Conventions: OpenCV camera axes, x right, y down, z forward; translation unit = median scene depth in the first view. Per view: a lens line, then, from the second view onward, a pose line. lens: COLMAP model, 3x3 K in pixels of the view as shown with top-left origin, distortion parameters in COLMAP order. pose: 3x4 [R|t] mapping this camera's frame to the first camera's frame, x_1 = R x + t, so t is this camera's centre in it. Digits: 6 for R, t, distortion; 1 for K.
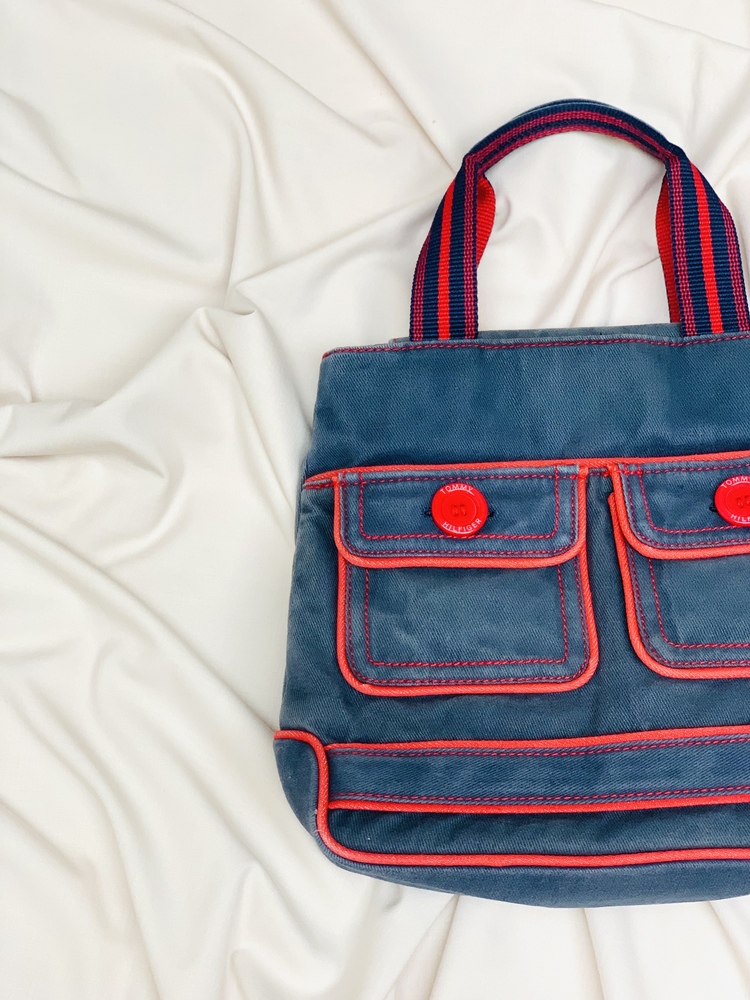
lens RADIAL K [[1506.5, 0, 375.0], [0, 1506.5, 500.0], [0, 0, 1]] dist [-0.091881, 1.367273]
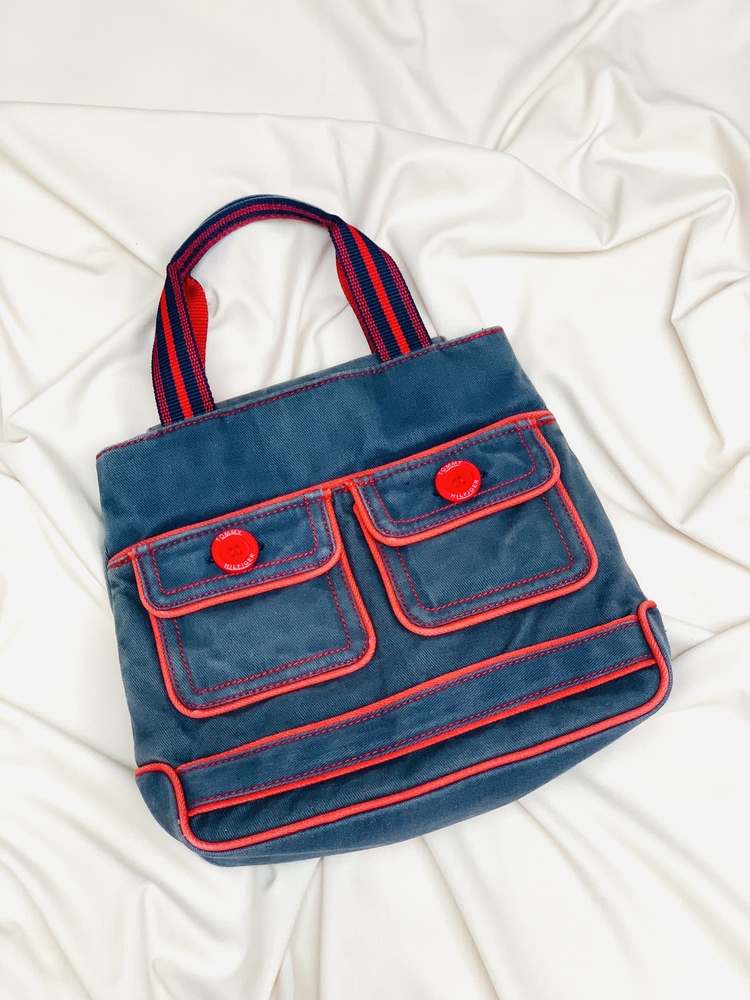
lens RADIAL K [[1506.5, 0, 375.0], [0, 1506.5, 500.0], [0, 0, 1]] dist [-0.091881, 1.367273]
pose [[0.960166, -0.267617, 0.080388, 0.077098], [0.270027, 0.962633, -0.020570, 0.022277], [-0.071879, 0.041457, 0.996551, -0.215036]]
